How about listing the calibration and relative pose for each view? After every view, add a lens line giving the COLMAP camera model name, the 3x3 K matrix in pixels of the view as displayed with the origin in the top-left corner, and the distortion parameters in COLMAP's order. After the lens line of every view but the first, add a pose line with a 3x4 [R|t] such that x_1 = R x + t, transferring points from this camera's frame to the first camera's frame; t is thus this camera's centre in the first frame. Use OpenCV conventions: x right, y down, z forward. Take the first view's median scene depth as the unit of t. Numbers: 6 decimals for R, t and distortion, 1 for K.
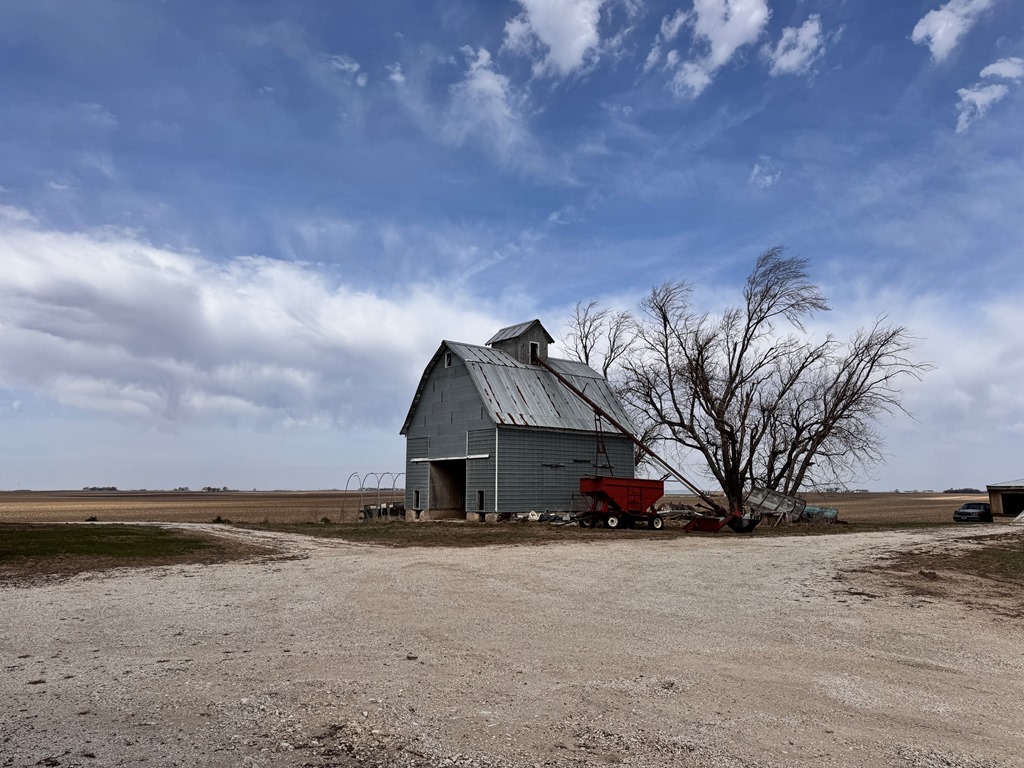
lens RADIAL K [[734.9, 0, 508.2], [0, 734.9, 387.6], [0, 0, 1]] dist [0.035537, -0.040938]
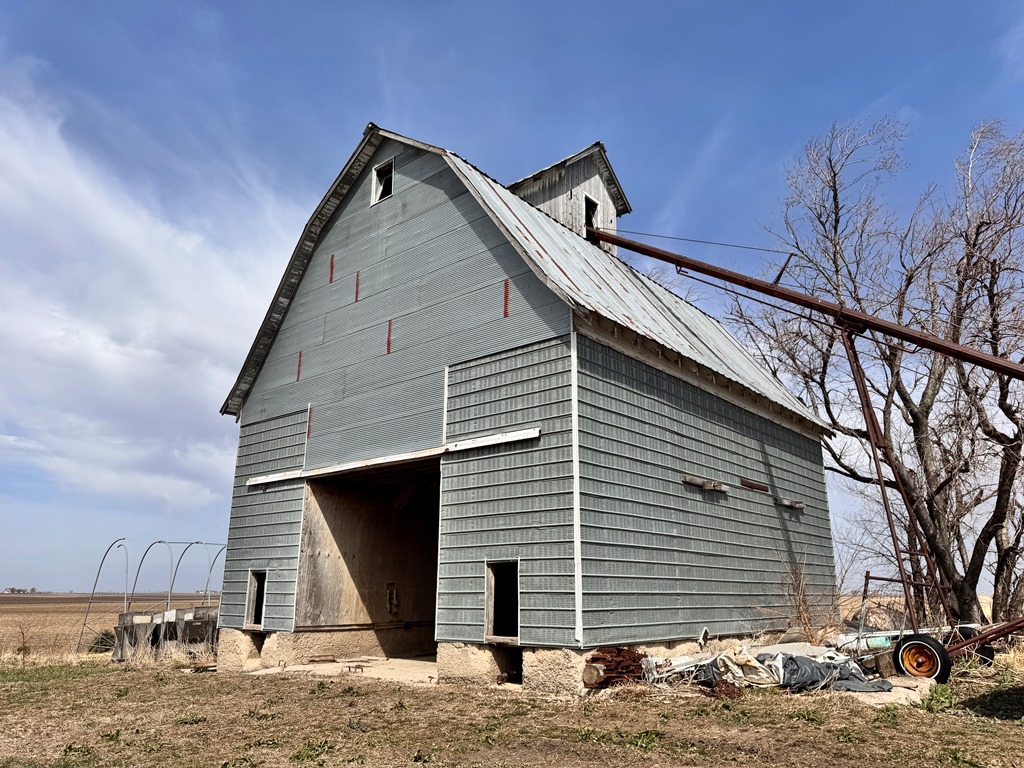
lens RADIAL K [[734.9, 0, 508.2], [0, 734.9, 387.6], [0, 0, 1]] dist [0.035537, -0.040938]
pose [[0.981229, 0.052335, 0.185609, -0.081843], [-0.027419, 0.990555, -0.134348, 0.102480], [-0.190887, 0.126737, 0.973396, 0.658812]]
